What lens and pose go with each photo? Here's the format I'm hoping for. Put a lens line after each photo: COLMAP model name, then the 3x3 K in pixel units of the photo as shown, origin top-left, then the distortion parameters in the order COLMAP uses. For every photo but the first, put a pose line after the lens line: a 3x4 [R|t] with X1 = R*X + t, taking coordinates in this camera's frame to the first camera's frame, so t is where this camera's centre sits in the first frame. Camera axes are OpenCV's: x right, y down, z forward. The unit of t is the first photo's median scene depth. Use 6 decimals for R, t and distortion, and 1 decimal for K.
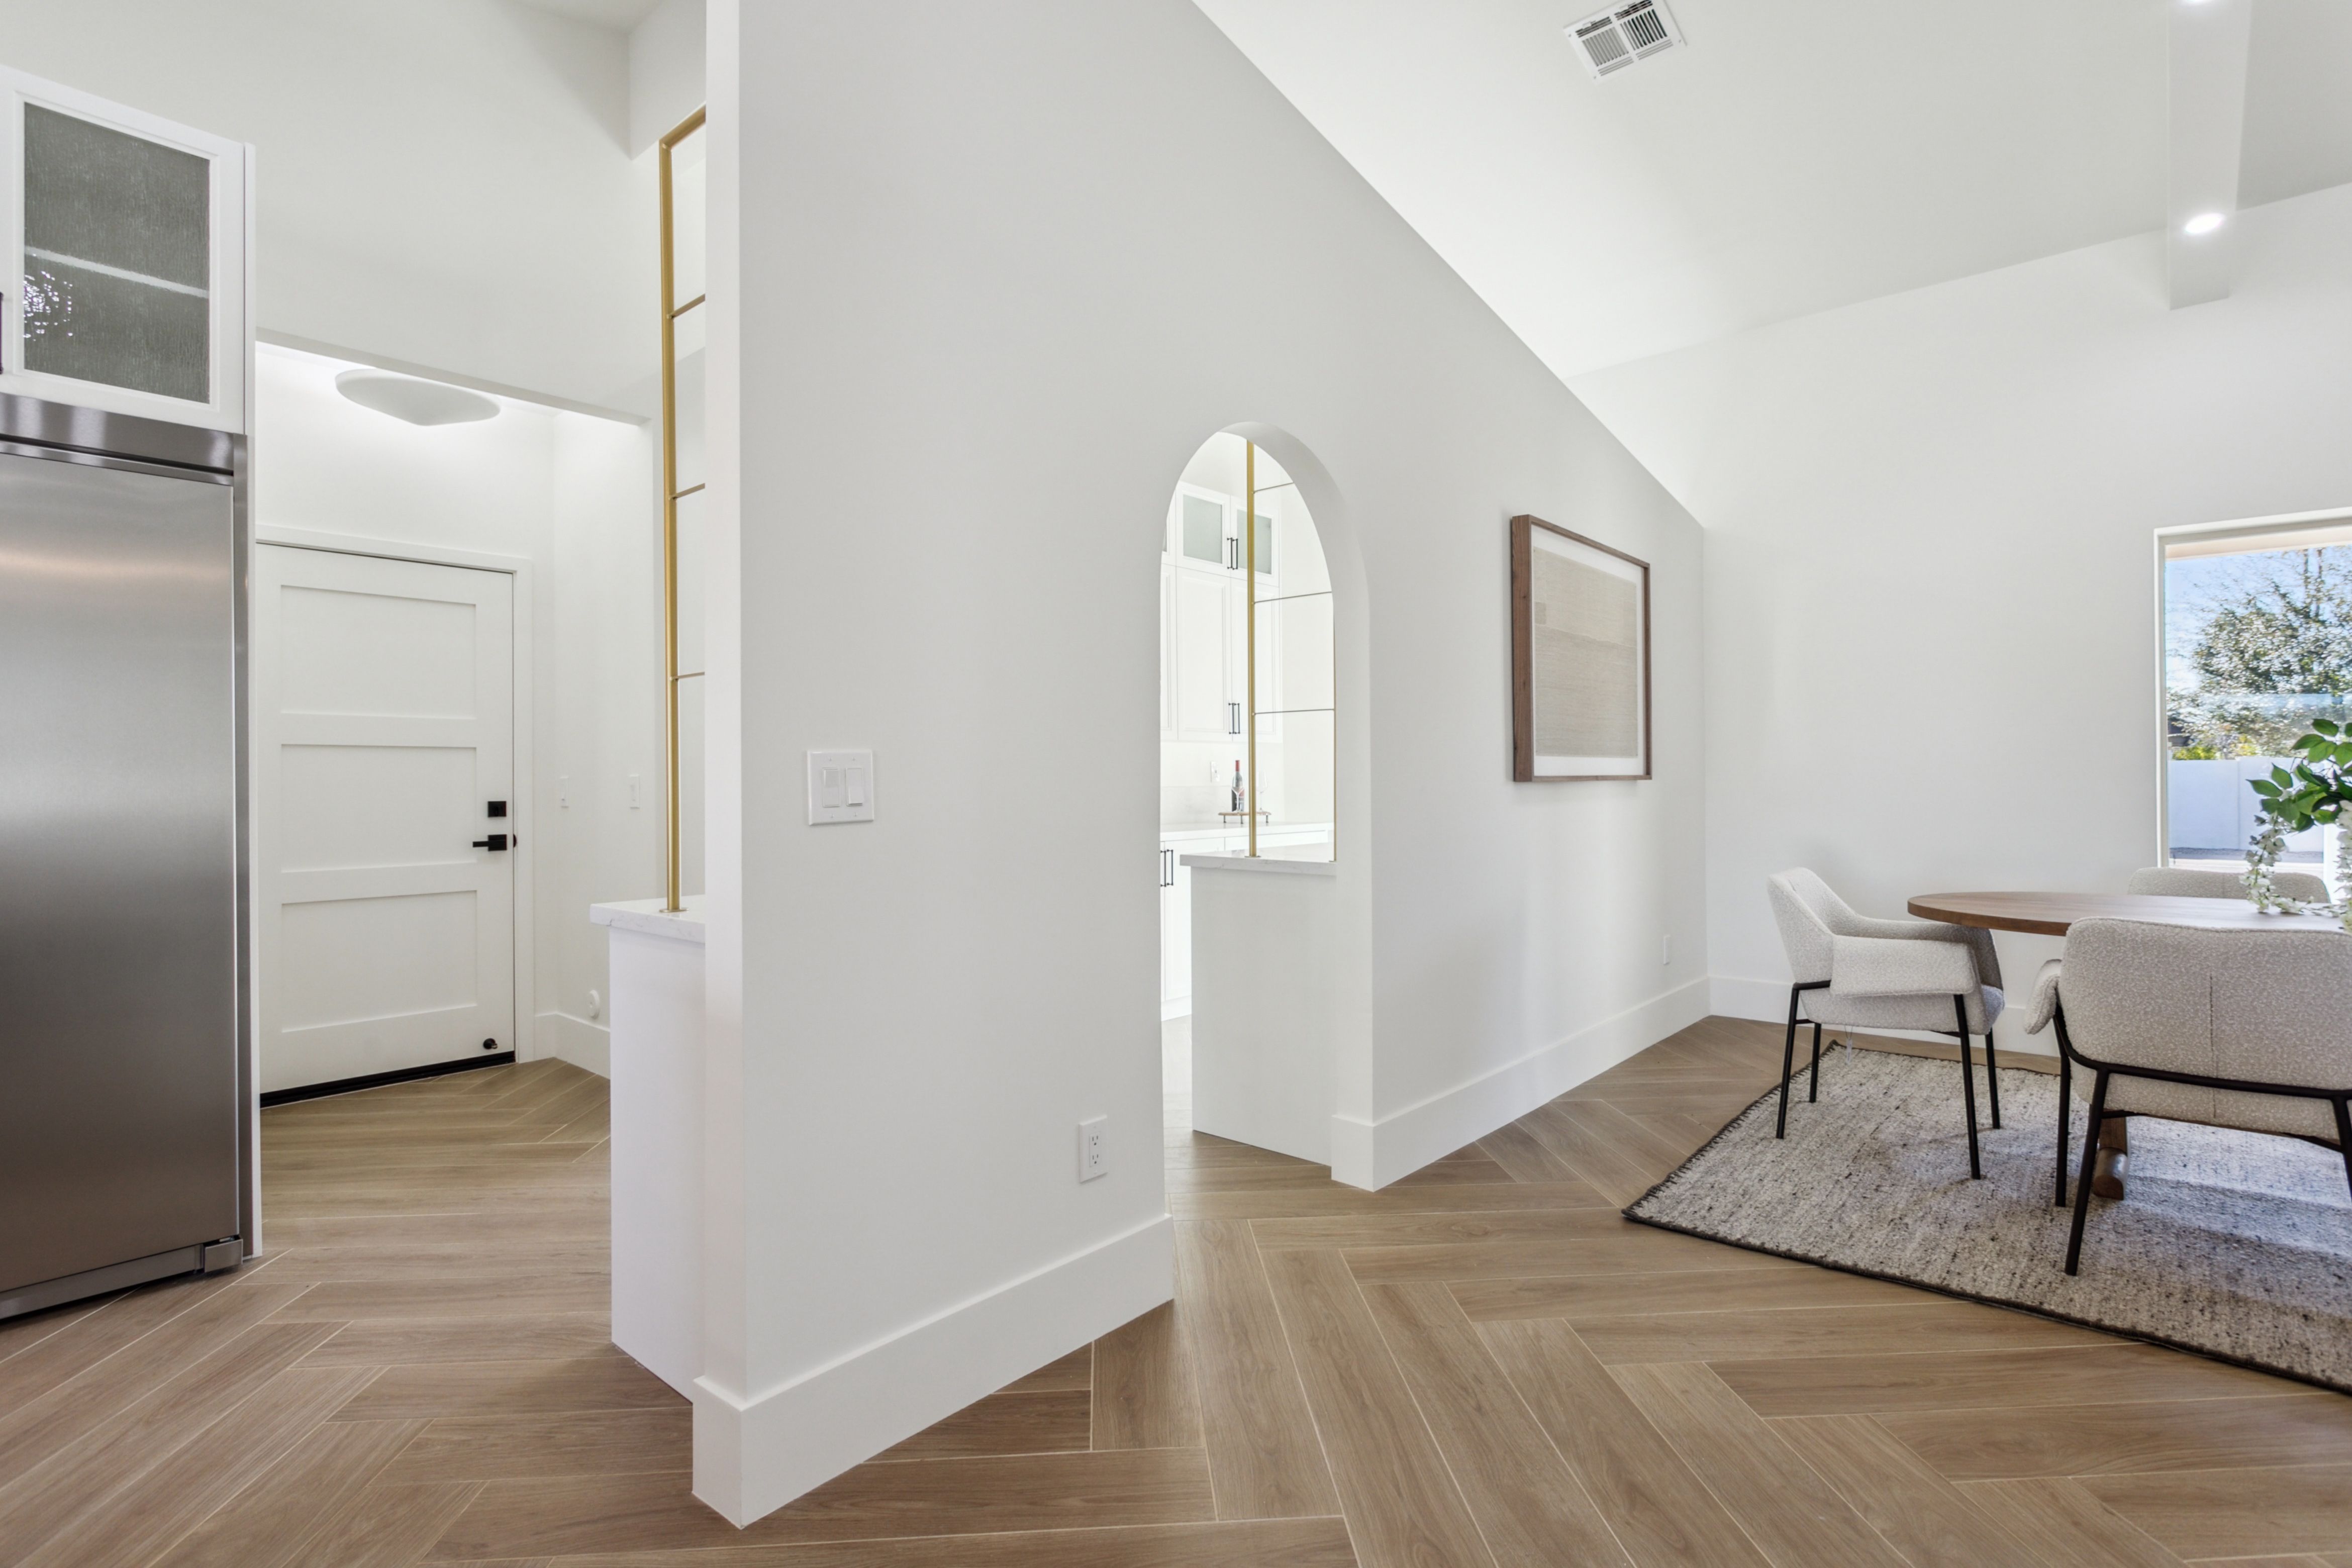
lens RADIAL K [[1084.7, 0, 1281.1], [0, 1084.7, 770.2], [0, 0, 1]] dist [0.003924, -0.000496]
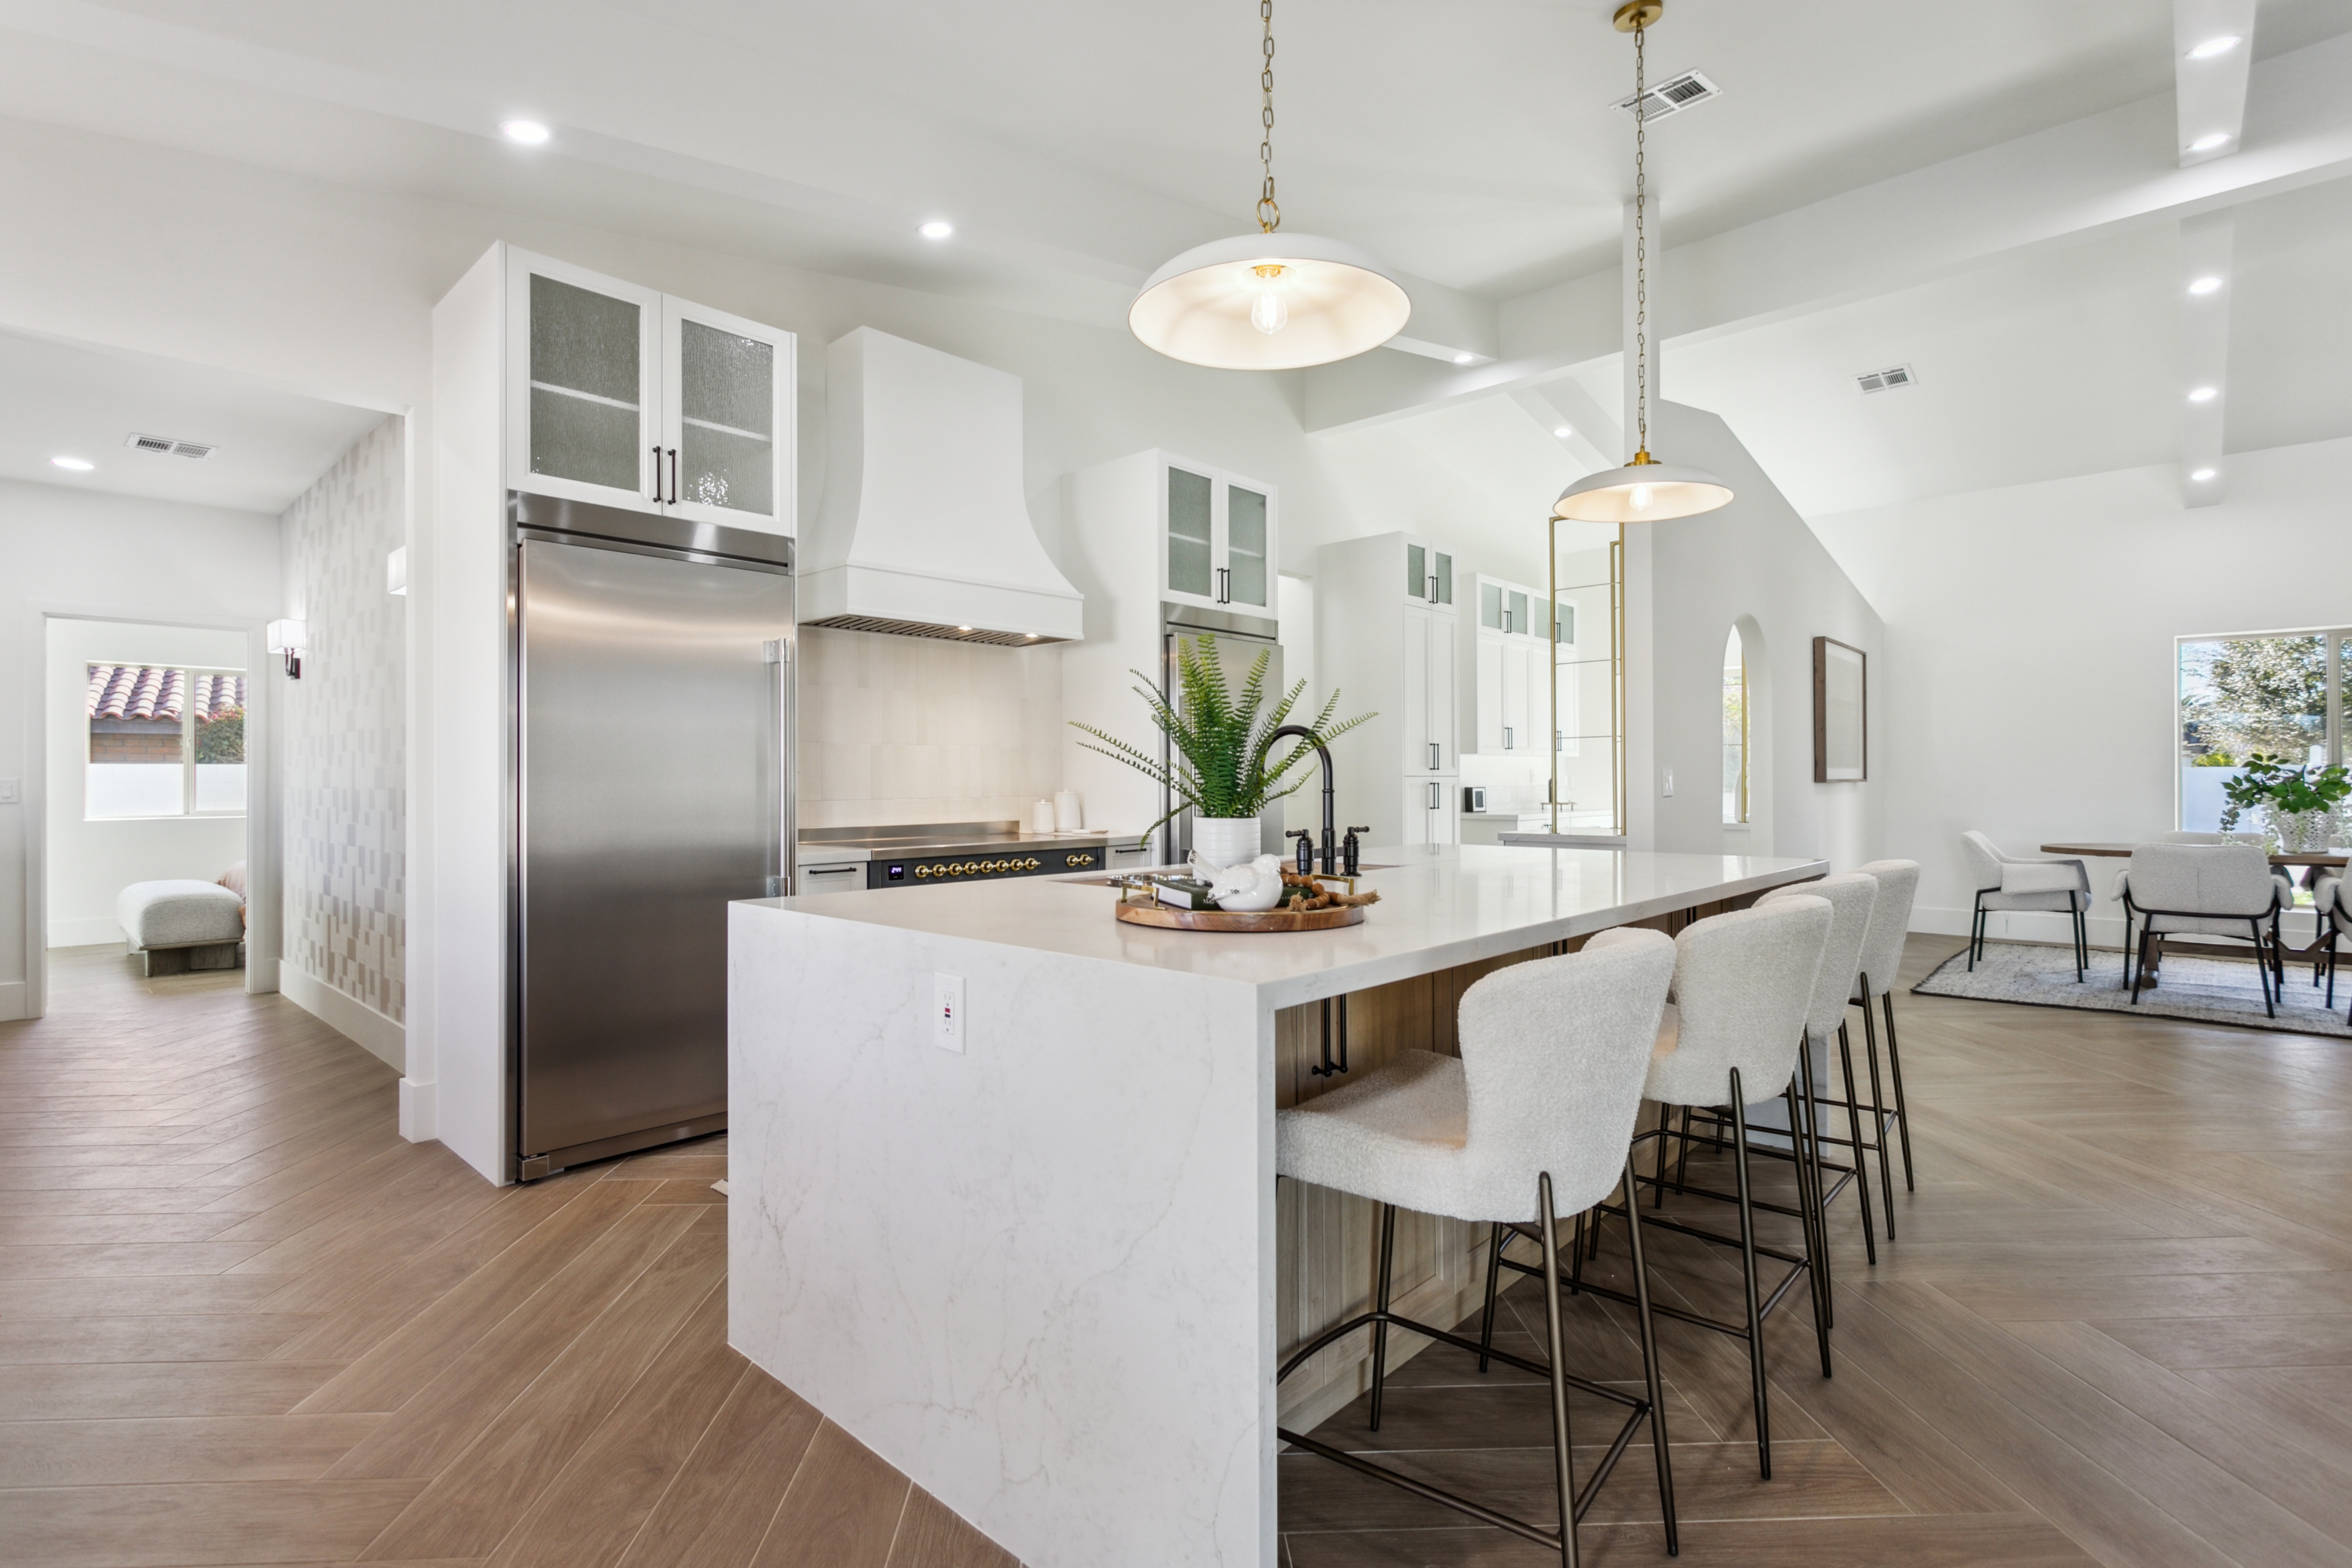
lens RADIAL K [[1143.5, 0, 1184.2], [0, 1143.5, 780.4], [0, 0, 1]] dist [-0.006361, -0.001060]
pose [[0.999207, 0.002531, -0.039741, -0.608169], [-0.002289, 0.999979, 0.006126, -0.002025], [0.039756, -0.006031, 0.999191, -0.757049]]
